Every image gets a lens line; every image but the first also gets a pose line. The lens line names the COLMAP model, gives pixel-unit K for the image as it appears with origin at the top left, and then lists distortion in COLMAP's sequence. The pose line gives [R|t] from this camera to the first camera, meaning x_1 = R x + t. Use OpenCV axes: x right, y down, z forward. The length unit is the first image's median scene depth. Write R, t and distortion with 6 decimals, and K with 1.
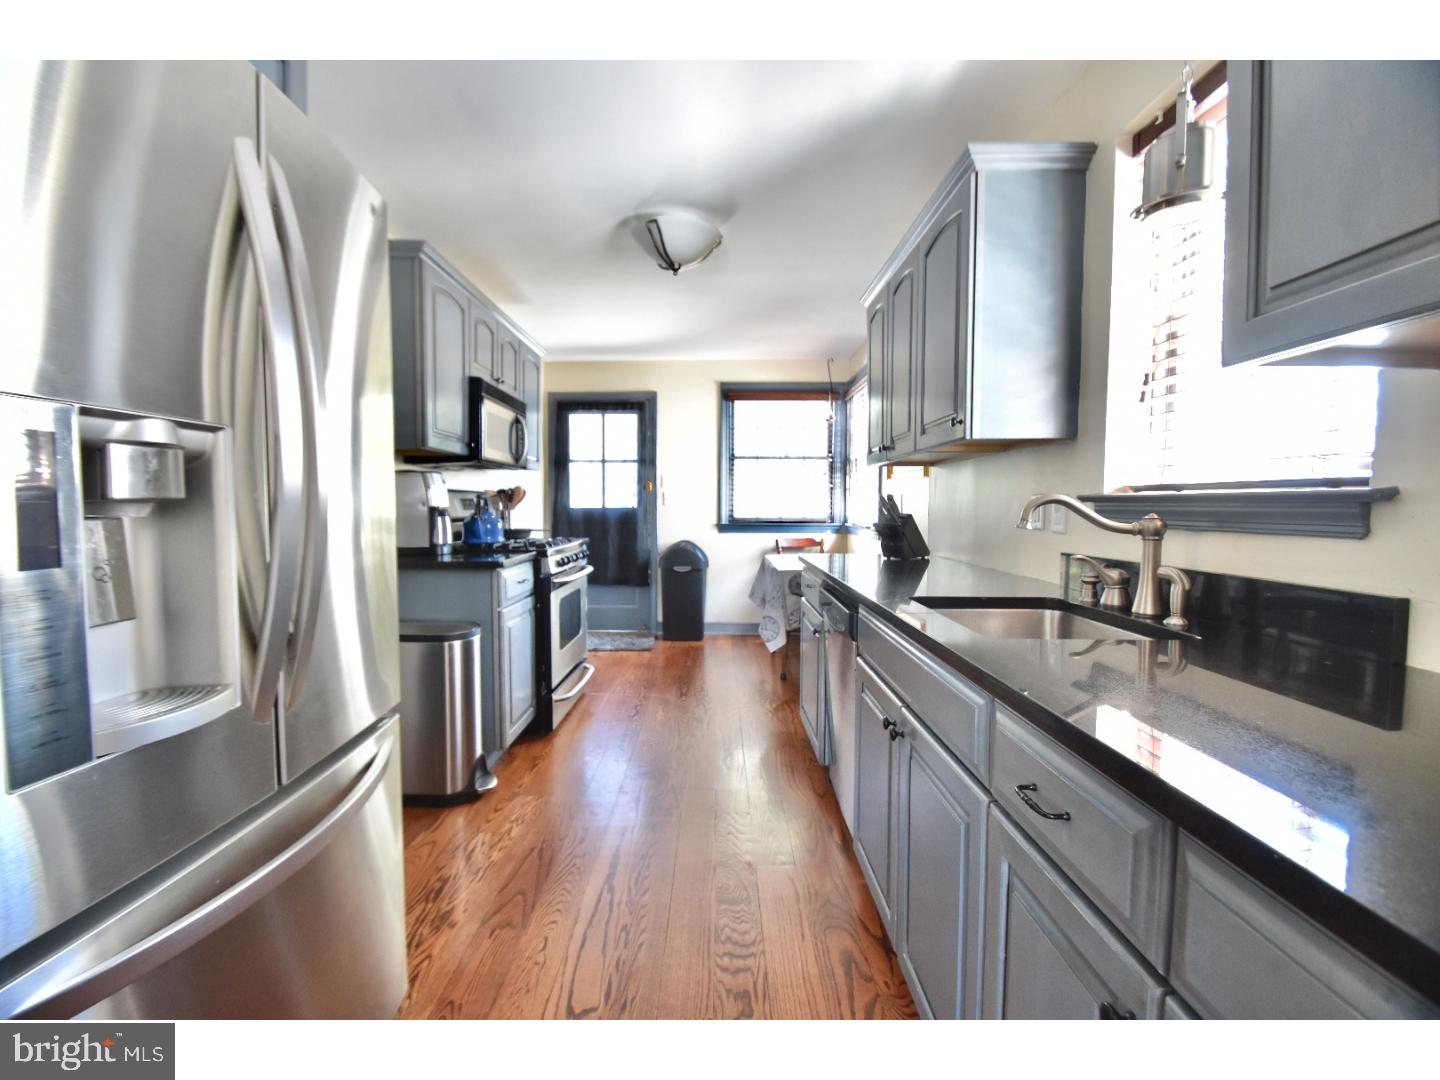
lens RADIAL K [[638.6, 0, 704.2], [0, 638.6, 538.9], [0, 0, 1]] dist [0.006152, -0.012225]
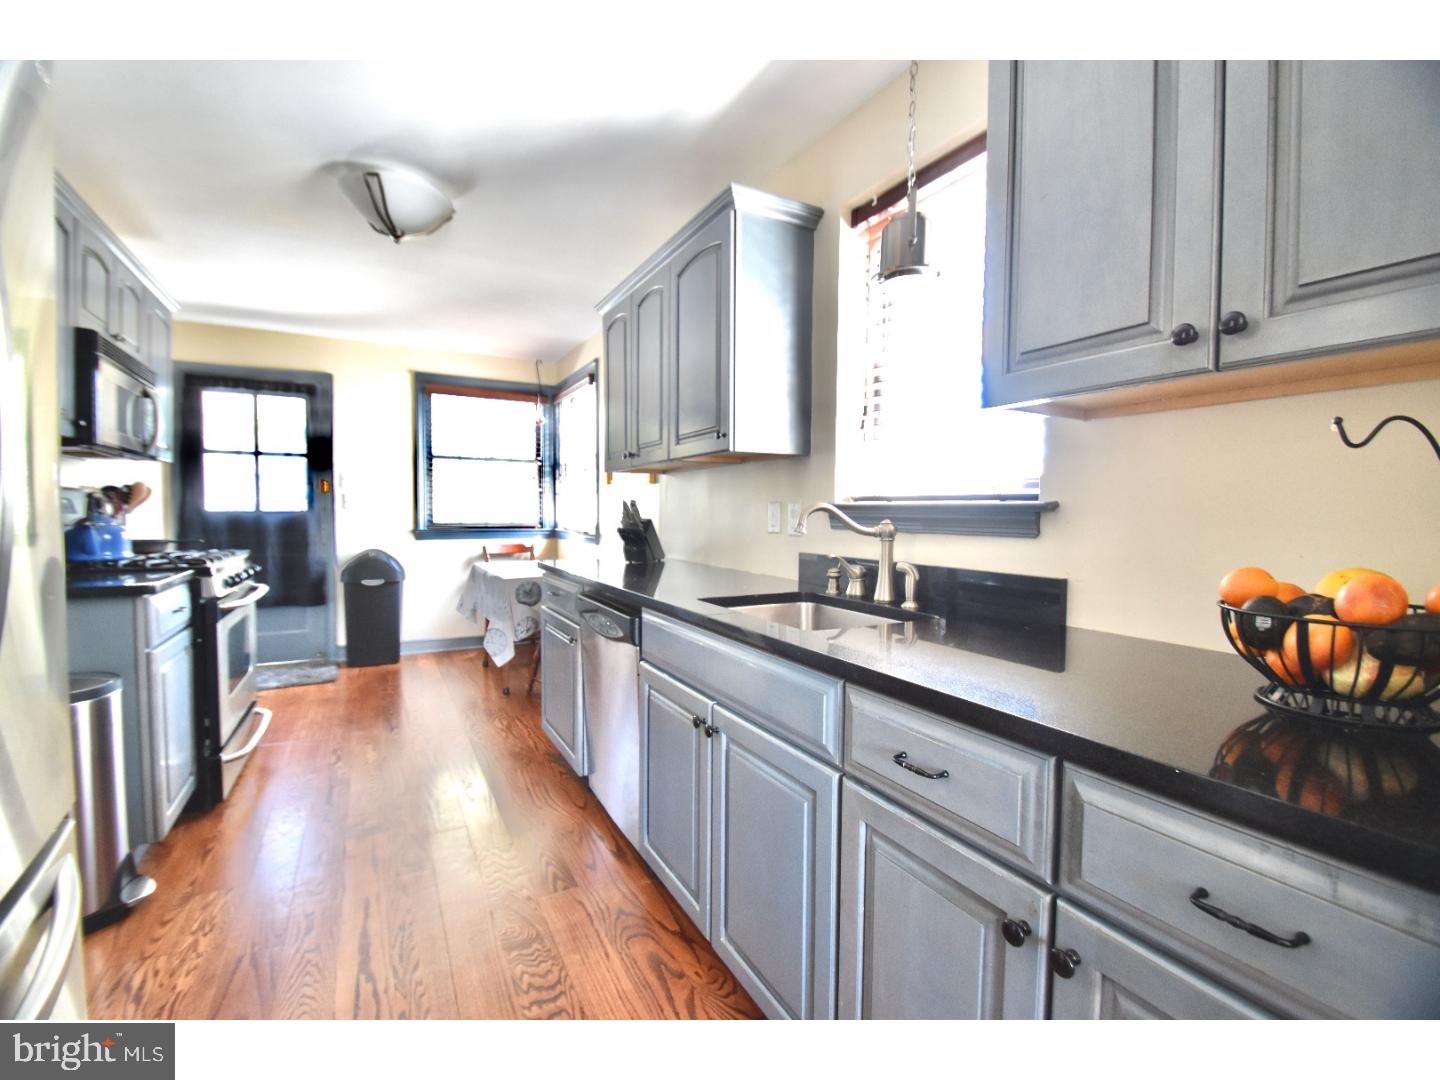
lens RADIAL K [[632.9, 0, 720.0], [0, 632.9, 540.0], [0, 0, 1]] dist [0.009989, -0.016463]
pose [[0.869419, -0.017006, 0.493783, -0.095497], [0.019337, 0.999813, 0.000386, -0.003481], [-0.493698, 0.009213, 0.869585, 0.043617]]
